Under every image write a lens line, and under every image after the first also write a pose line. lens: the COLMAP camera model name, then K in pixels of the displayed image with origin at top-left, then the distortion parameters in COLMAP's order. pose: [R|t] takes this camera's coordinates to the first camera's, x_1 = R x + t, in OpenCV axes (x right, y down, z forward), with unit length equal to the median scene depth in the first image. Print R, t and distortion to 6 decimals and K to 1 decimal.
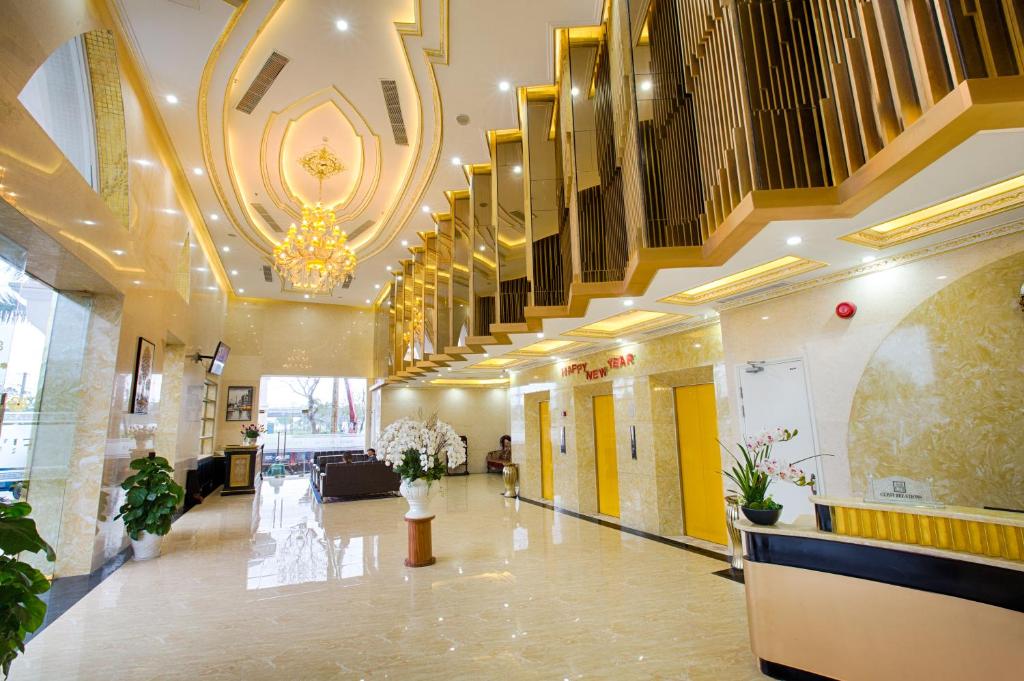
lens RADIAL K [[447.0, 0, 514.9], [0, 447.0, 342.6], [0, 0, 1]] dist [-0.000503, -0.000011]
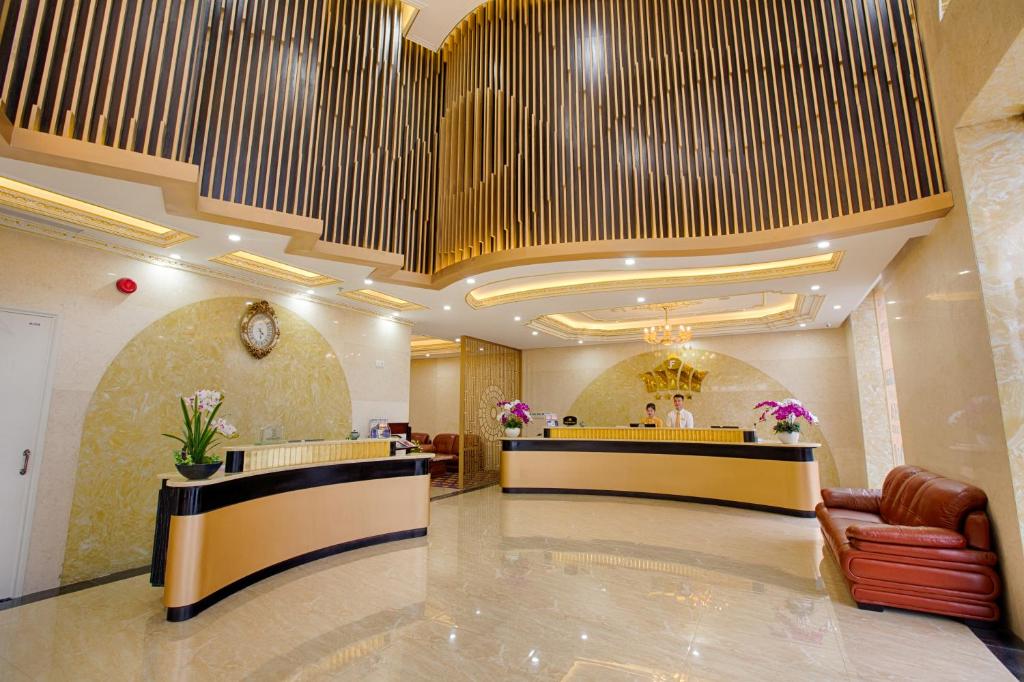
lens RADIAL K [[447.0, 0, 515.5], [0, 447.0, 338.1], [0, 0, 1]] dist [-0.000503, -0.000011]
pose [[-0.558367, 0.163186, 0.813386, -0.639553], [-0.137777, 0.948605, -0.284895, 0.233455], [-0.818073, -0.271142, -0.507187, 0.823084]]
